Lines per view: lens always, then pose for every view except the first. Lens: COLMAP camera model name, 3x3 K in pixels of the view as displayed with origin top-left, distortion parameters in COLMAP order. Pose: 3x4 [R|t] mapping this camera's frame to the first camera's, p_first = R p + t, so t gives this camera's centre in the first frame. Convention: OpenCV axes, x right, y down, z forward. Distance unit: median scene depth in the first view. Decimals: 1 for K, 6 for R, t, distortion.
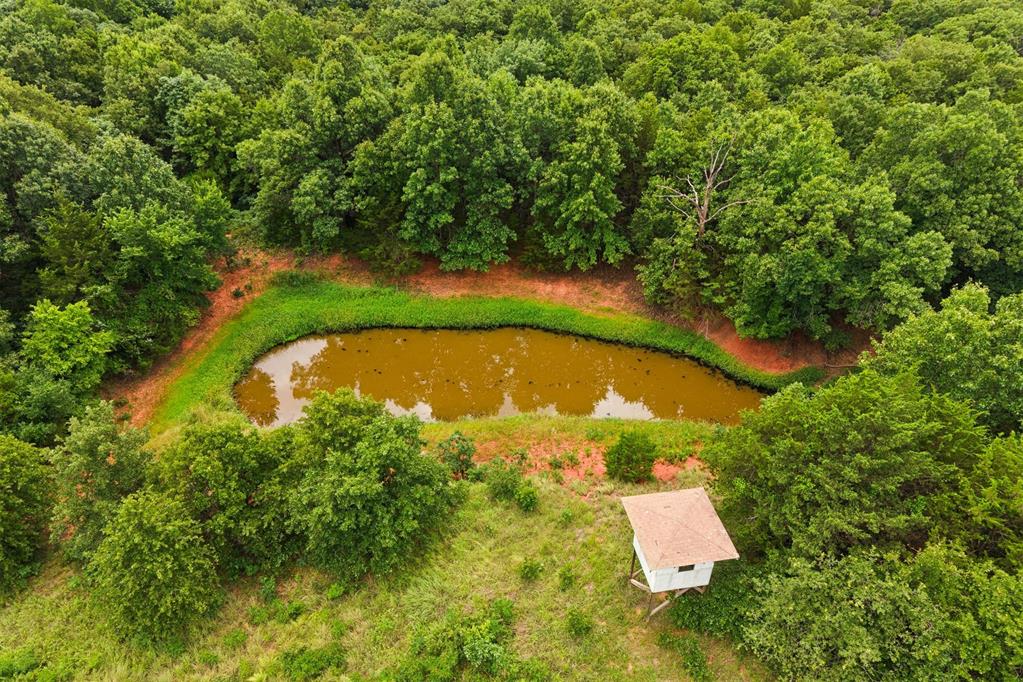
lens RADIAL K [[678.3, 0, 511.5], [0, 678.3, 341.0], [0, 0, 1]] dist [0.016193, -0.003782]
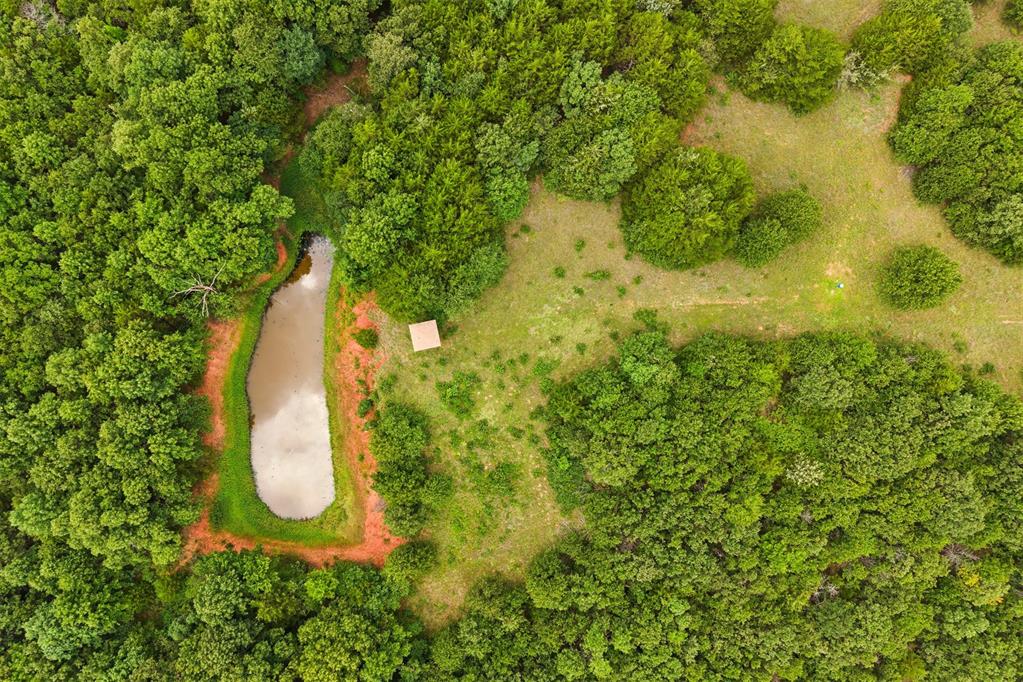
lens RADIAL K [[701.0, 0, 511.8], [0, 701.0, 336.5], [0, 0, 1]] dist [-0.001053, -0.002213]
pose [[-0.038703, -0.999248, -0.002530, 0.120830], [0.572902, -0.024264, 0.819265, -1.190813], [-0.818710, 0.030259, 0.573410, -0.676543]]
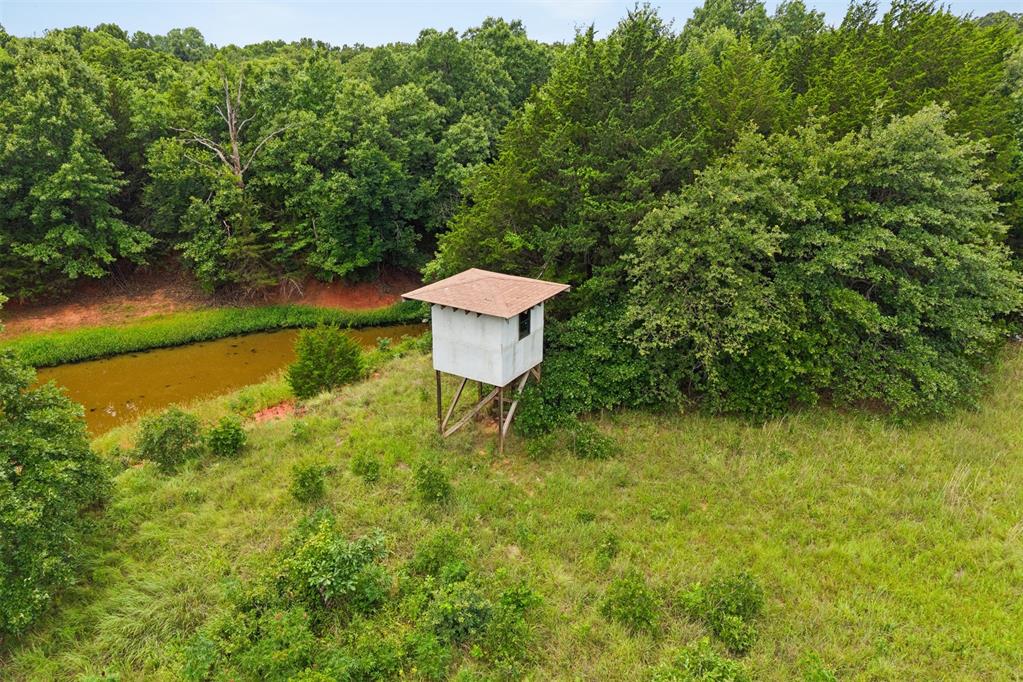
lens RADIAL K [[689.5, 0, 513.3], [0, 689.5, 333.3], [0, 0, 1]] dist [0.024588, -0.026145]
pose [[0.660239, -0.264543, 0.702923, -0.144020], [0.430380, 0.900273, -0.065430, 0.197531], [-0.615514, 0.345724, 0.708250, 0.244921]]
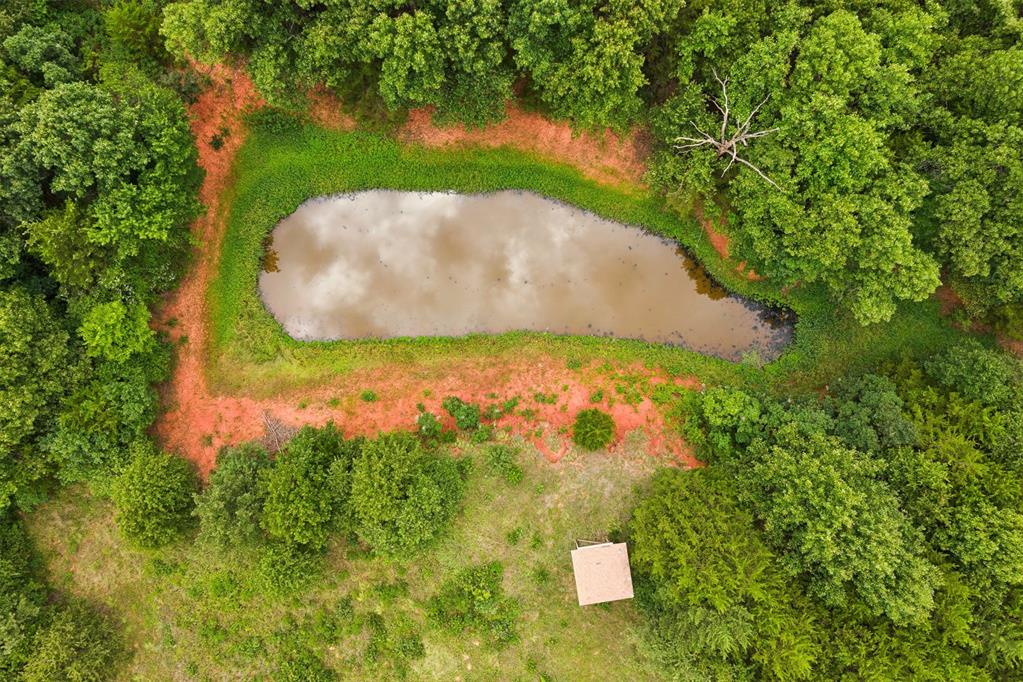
lens RADIAL K [[689.5, 0, 513.3], [0, 689.5, 333.3], [0, 0, 1]] dist [0.024588, -0.026145]
pose [[0.999761, 0.021395, -0.004393, 0.014018], [-0.008954, 0.584904, 0.811053, -0.739560], [0.019922, -0.810820, 0.584956, 0.259709]]
